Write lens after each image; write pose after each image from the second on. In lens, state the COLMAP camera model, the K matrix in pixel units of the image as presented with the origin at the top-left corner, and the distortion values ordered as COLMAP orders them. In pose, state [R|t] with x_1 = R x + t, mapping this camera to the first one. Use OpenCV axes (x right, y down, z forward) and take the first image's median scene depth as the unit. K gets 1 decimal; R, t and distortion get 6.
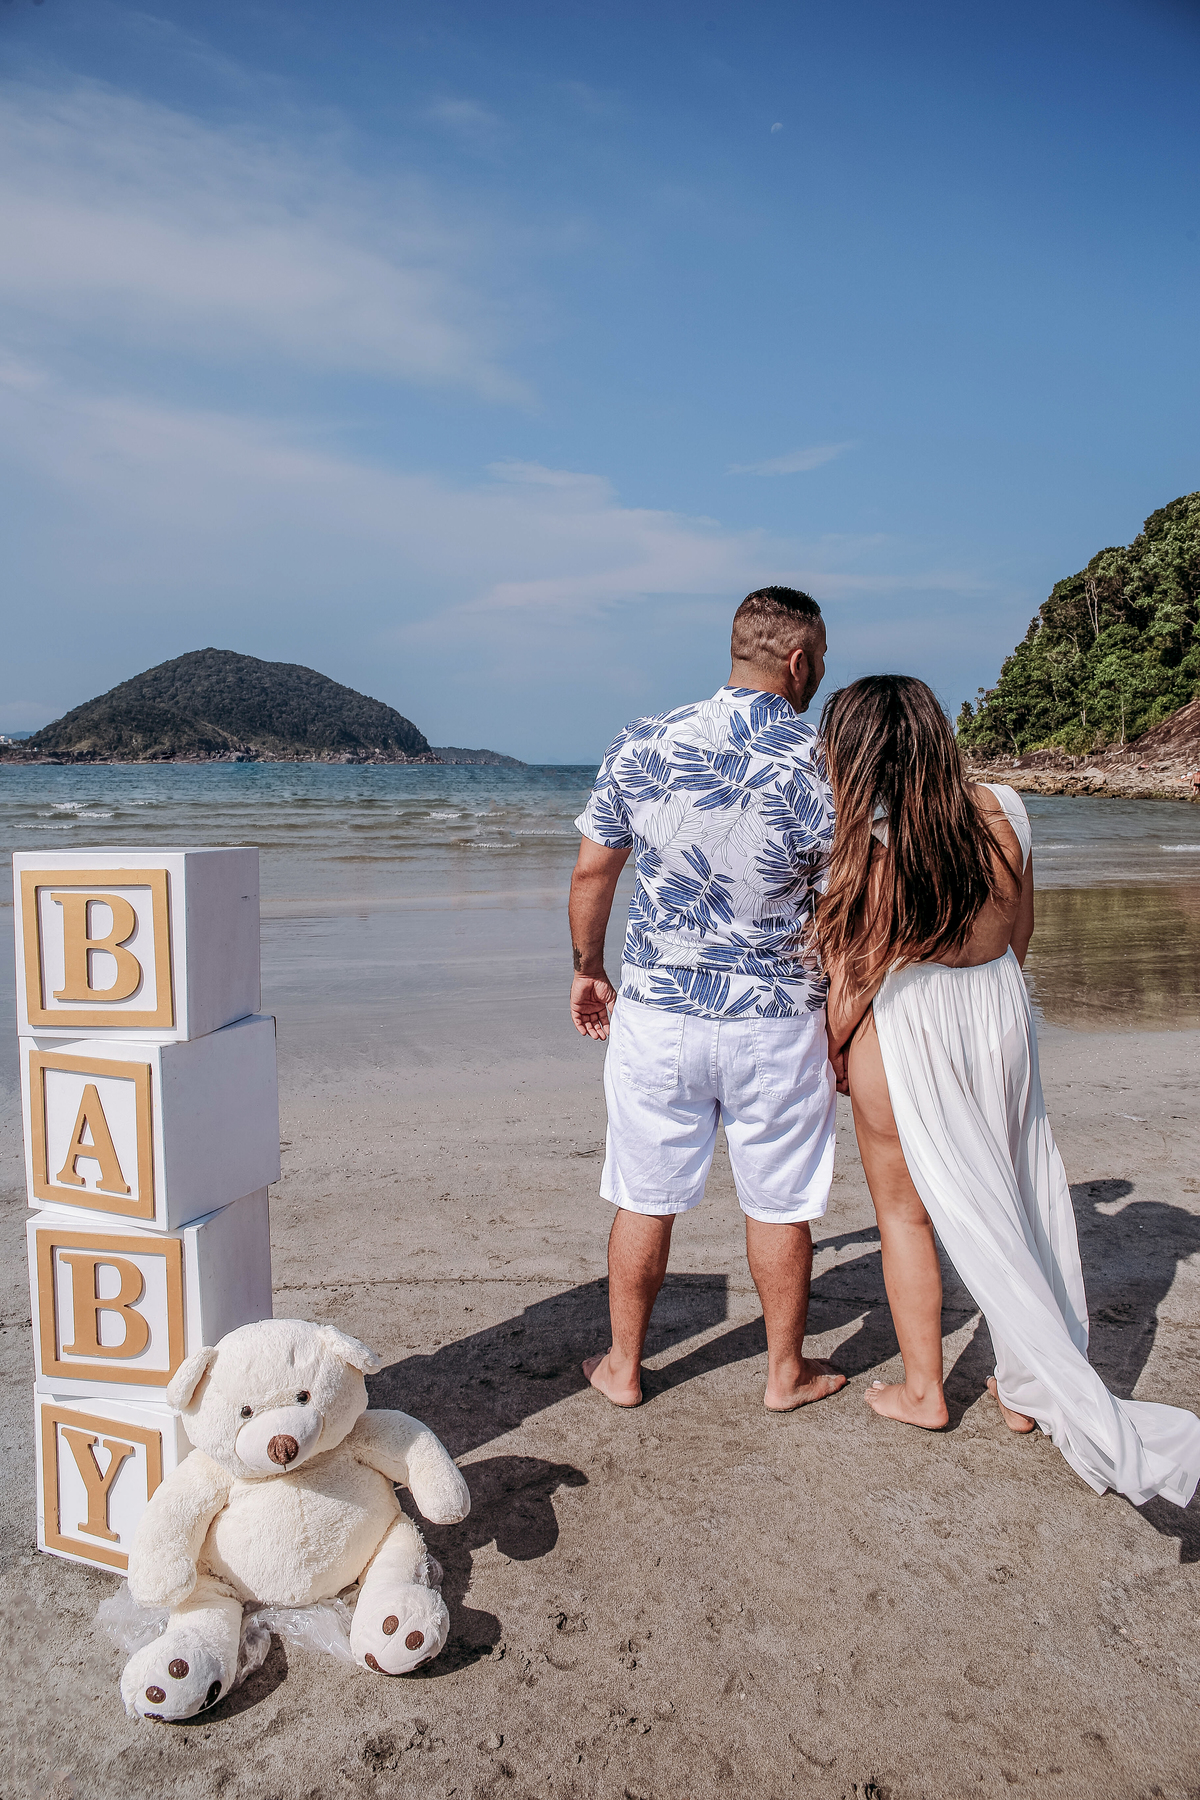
lens RADIAL K [[1238.7, 0, 588.9], [0, 1238.7, 895.6], [0, 0, 1]] dist [-0.117803, 0.093042]
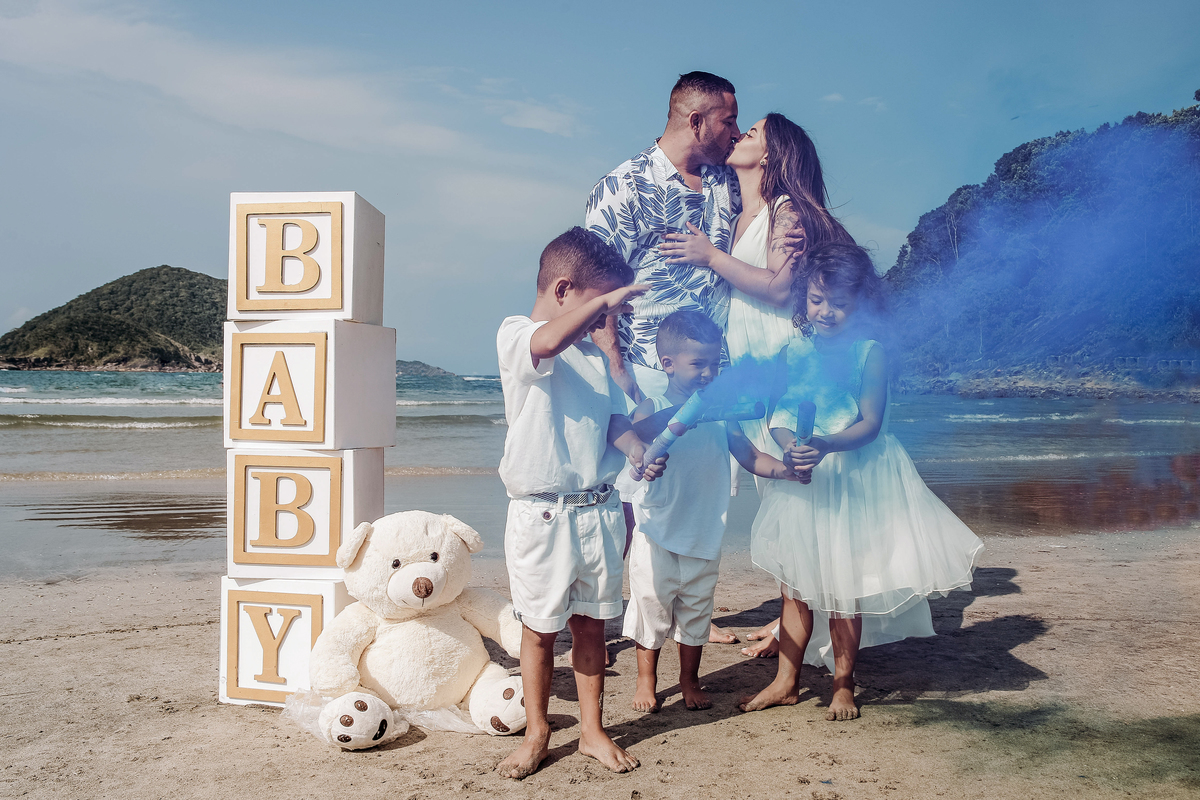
lens RADIAL K [[1123.8, 0, 600.0], [0, 1123.8, 400.0], [0, 0, 1]] dist [-0.091707, 0.099391]
pose [[0.996658, 0.006332, 0.081446, -0.135074], [0.000950, 0.996026, -0.089056, 0.322683], [-0.081686, 0.088836, 0.992691, -0.331936]]
